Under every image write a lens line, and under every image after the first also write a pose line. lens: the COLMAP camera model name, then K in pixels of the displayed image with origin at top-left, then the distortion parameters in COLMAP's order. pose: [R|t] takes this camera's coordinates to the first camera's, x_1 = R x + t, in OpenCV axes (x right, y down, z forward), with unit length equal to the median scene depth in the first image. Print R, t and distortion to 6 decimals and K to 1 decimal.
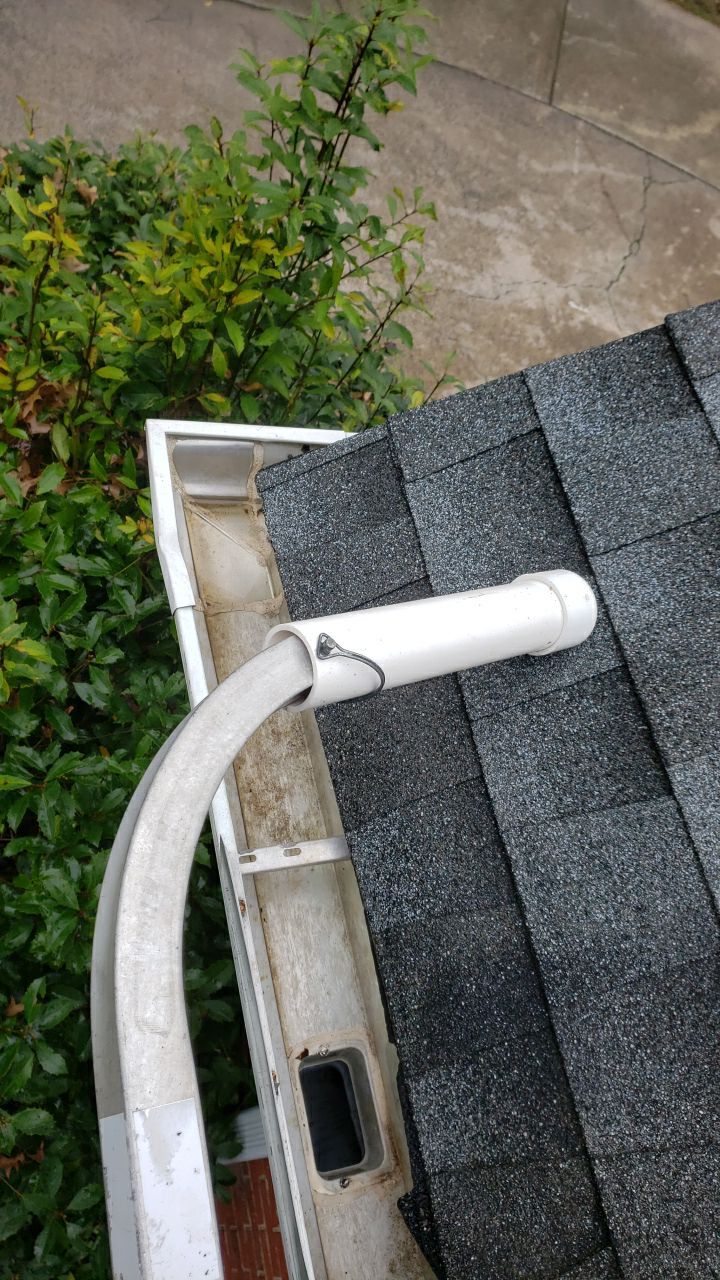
lens RADIAL K [[908.4, 0, 360.0], [0, 908.4, 640.0], [0, 0, 1]] dist [-0.003244, -0.000037]
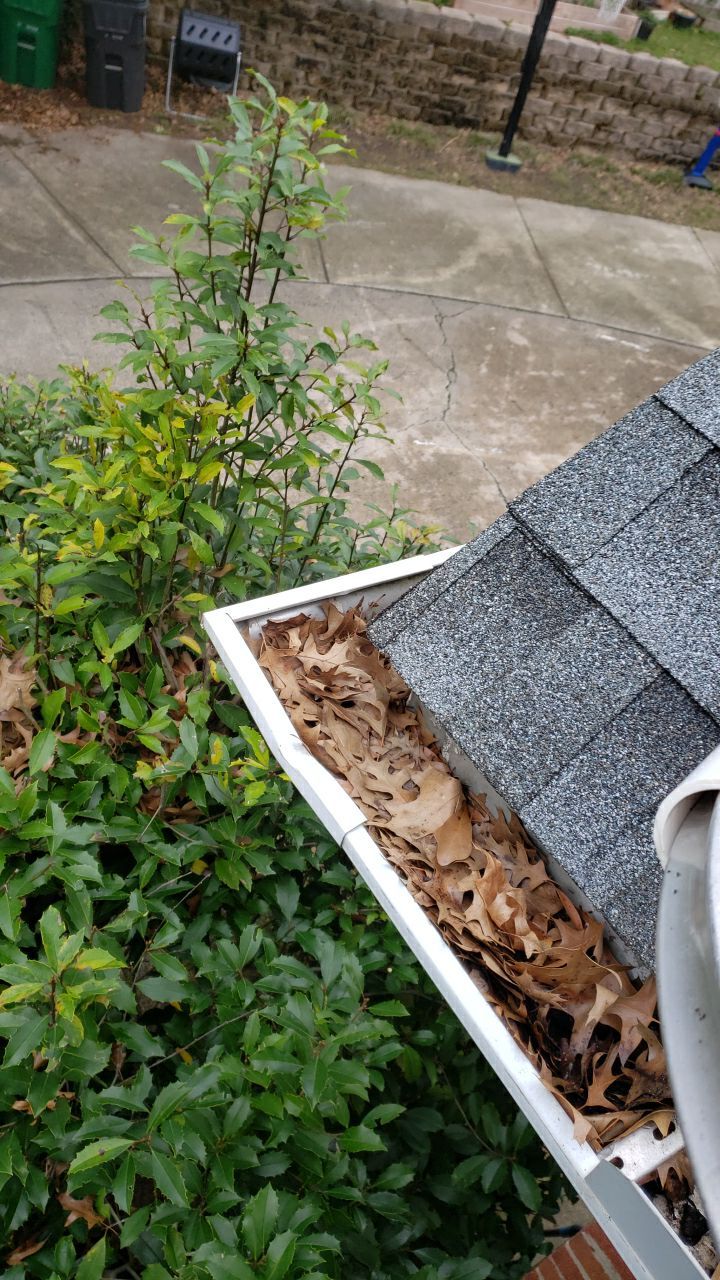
lens RADIAL K [[946.7, 0, 341.7], [0, 946.7, 640.3], [0, 0, 1]] dist [-0.000971, -0.001734]
pose [[0.943845, -0.320326, 0.080921, -0.207175], [0.329928, 0.926750, -0.179673, -0.038372], [-0.017439, 0.196281, 0.980393, 0.229838]]
